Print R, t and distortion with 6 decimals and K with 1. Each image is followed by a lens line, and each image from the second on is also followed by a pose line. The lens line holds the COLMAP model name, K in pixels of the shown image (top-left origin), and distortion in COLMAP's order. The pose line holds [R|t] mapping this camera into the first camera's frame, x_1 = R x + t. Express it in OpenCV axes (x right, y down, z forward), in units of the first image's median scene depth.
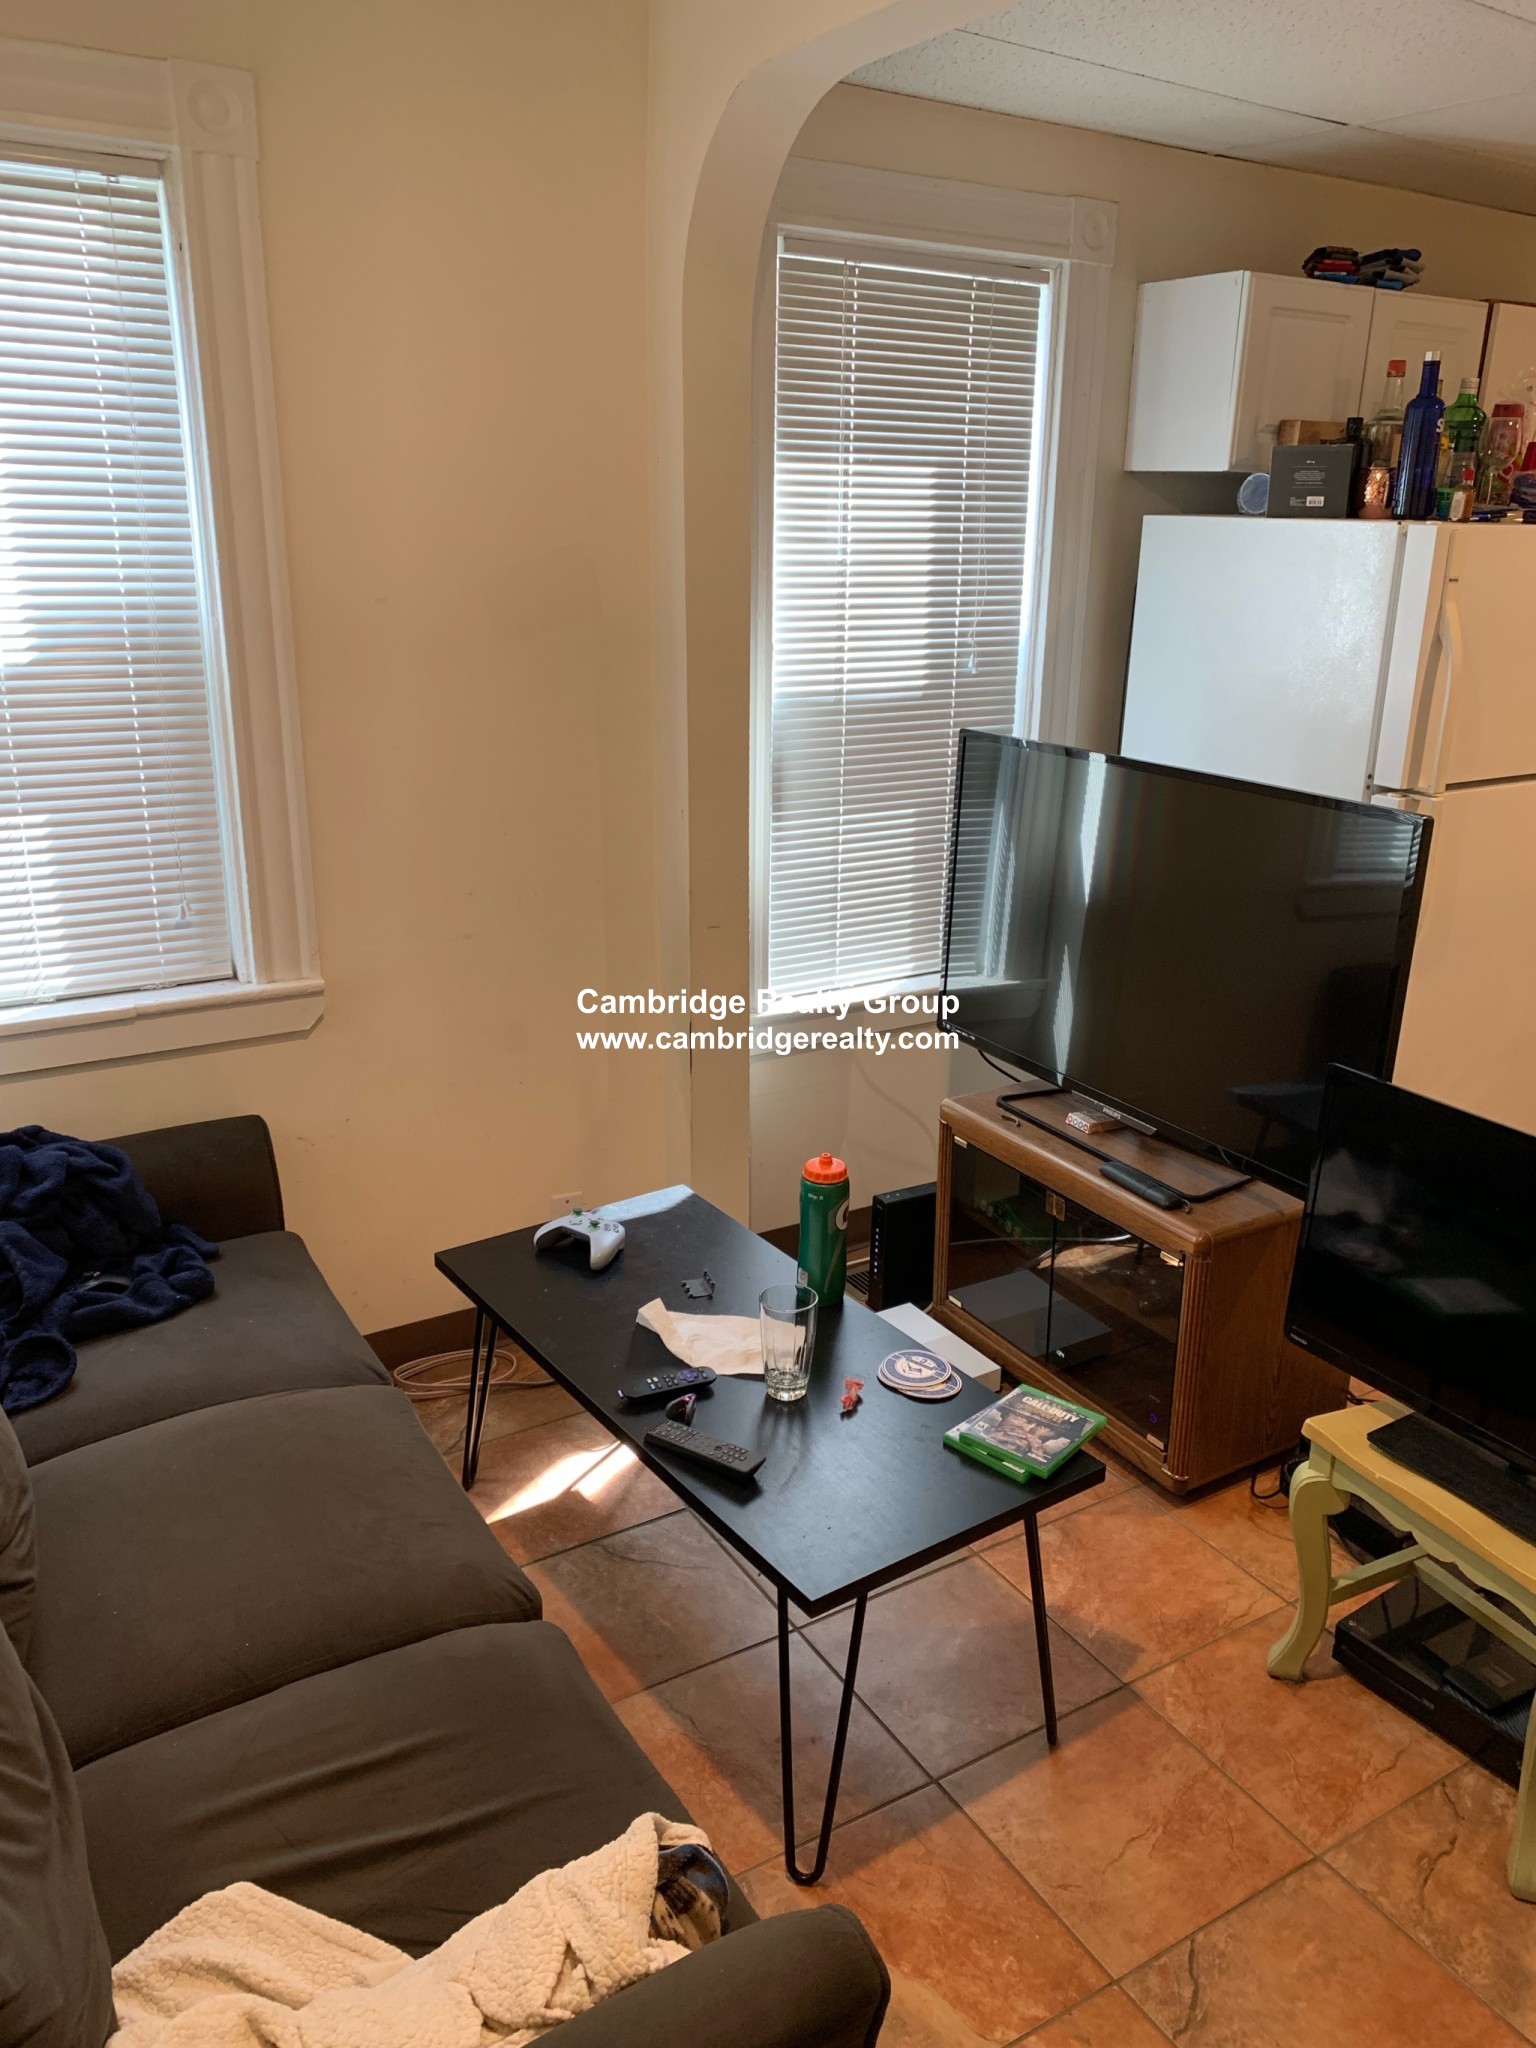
lens RADIAL K [[1559.0, 0, 774.5], [0, 1559.0, 1015.3], [0, 0, 1]] dist [0.003935, -0.008712]
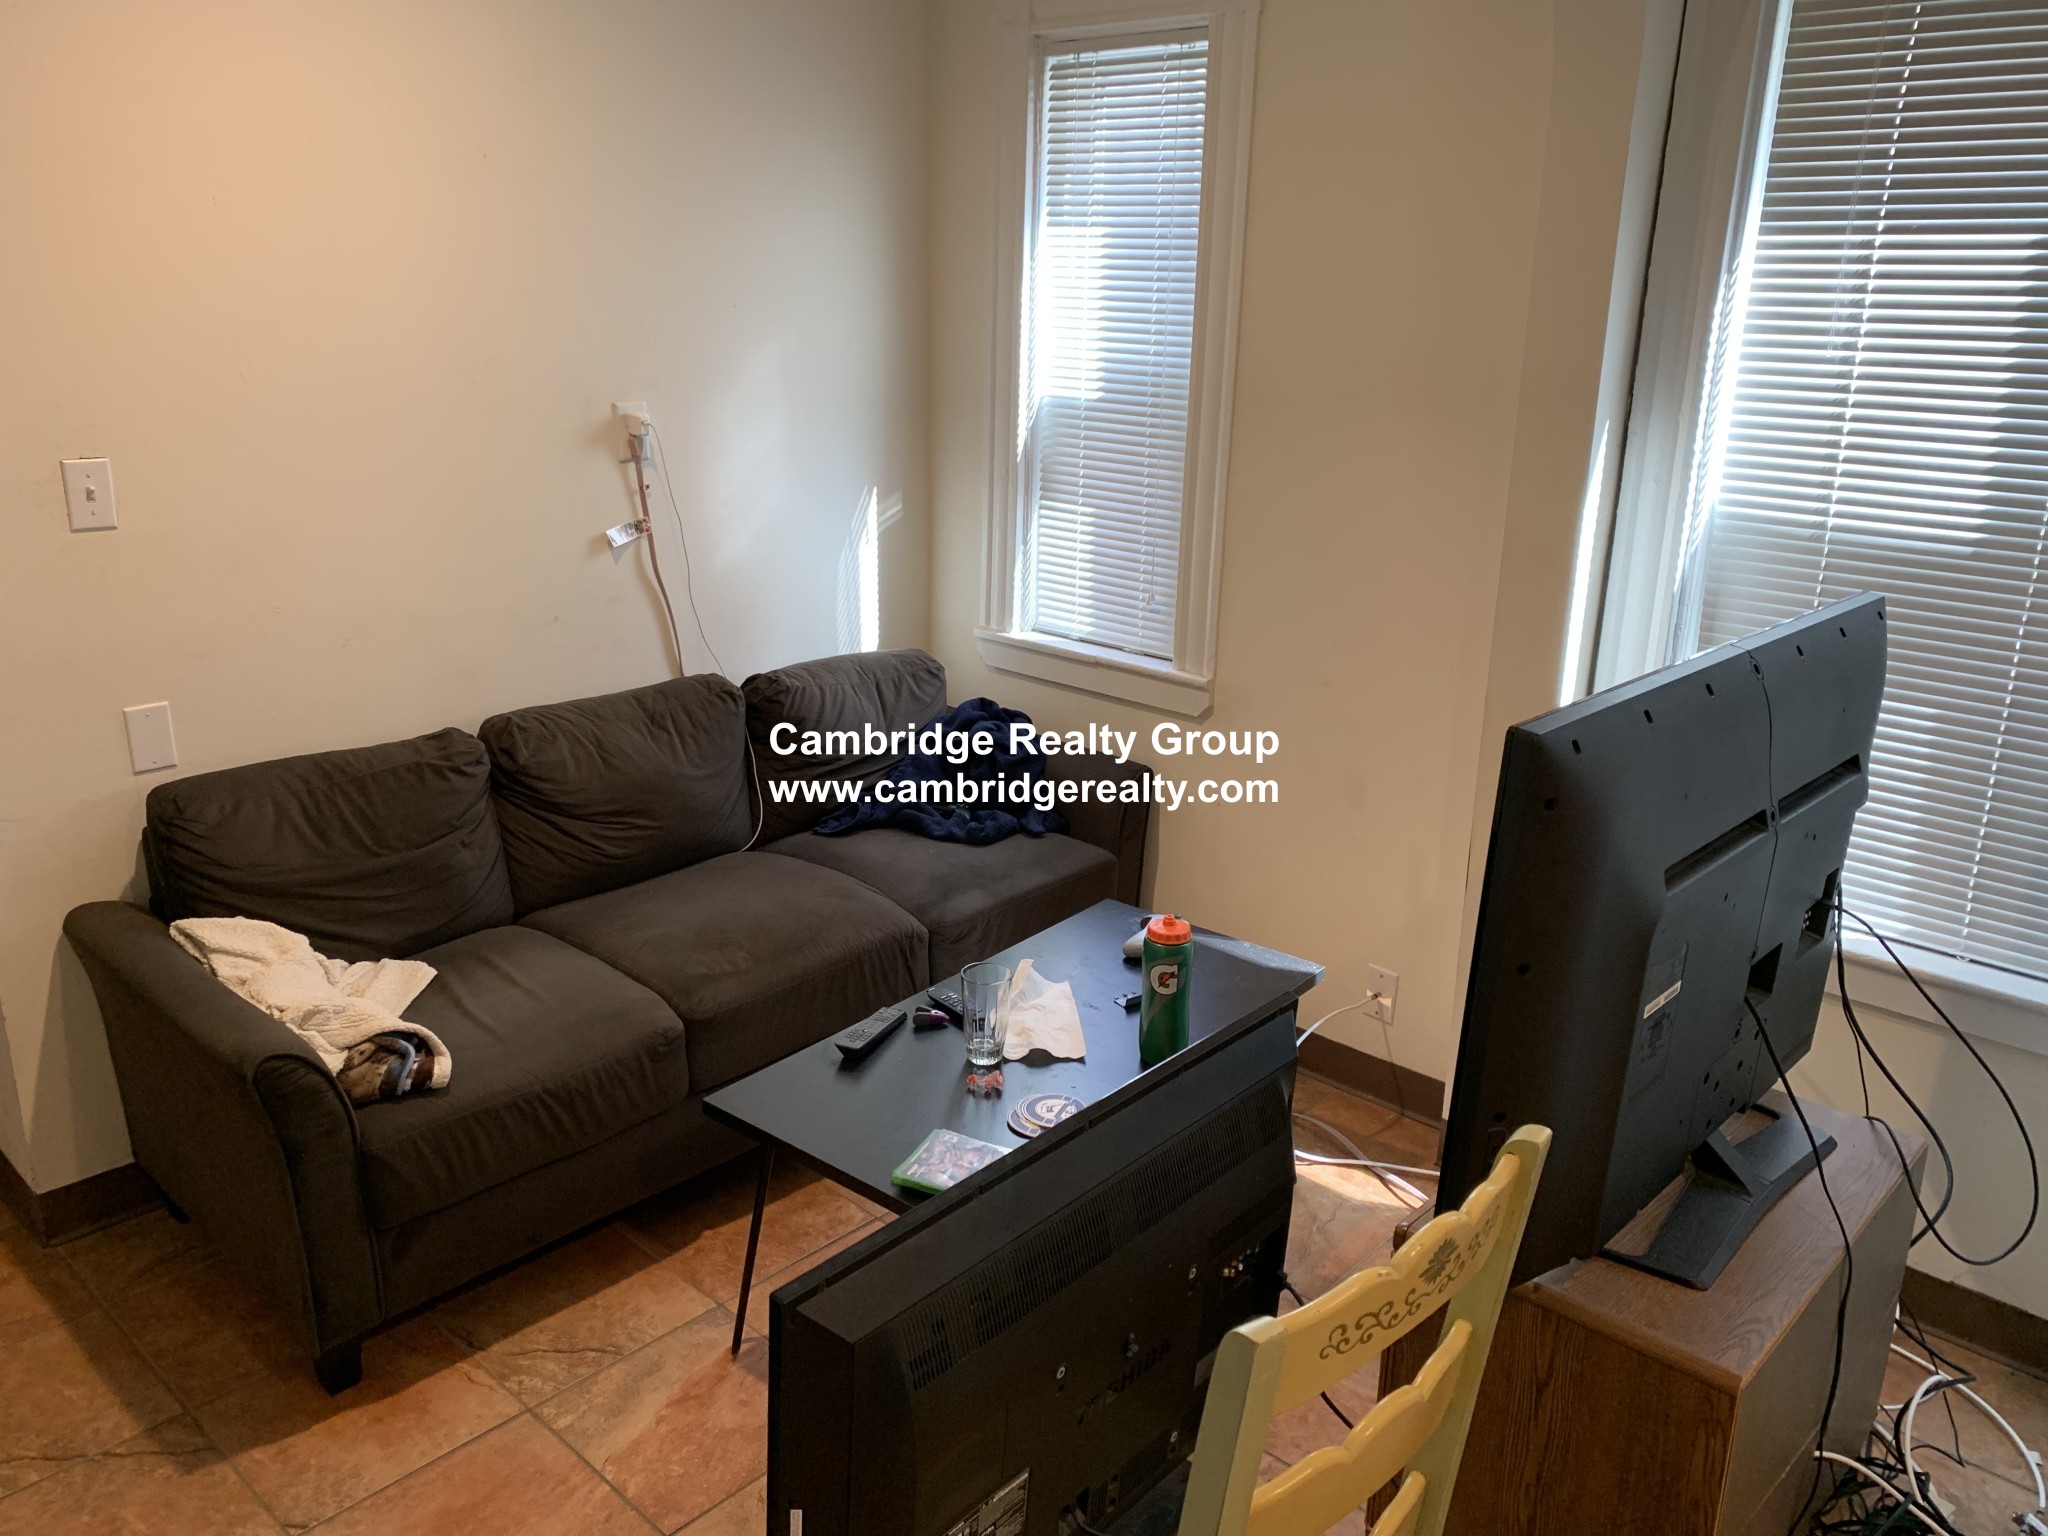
lens RADIAL K [[1559.0, 0, 1025.3], [0, 1559.0, 776.9], [0, 0, 1]] dist [0.003935, -0.008712]
pose [[0.253301, 0.273308, -0.927977, 0.878727], [-0.311154, 0.931304, 0.189355, -0.147880], [0.915981, 0.240781, 0.320941, 0.542187]]
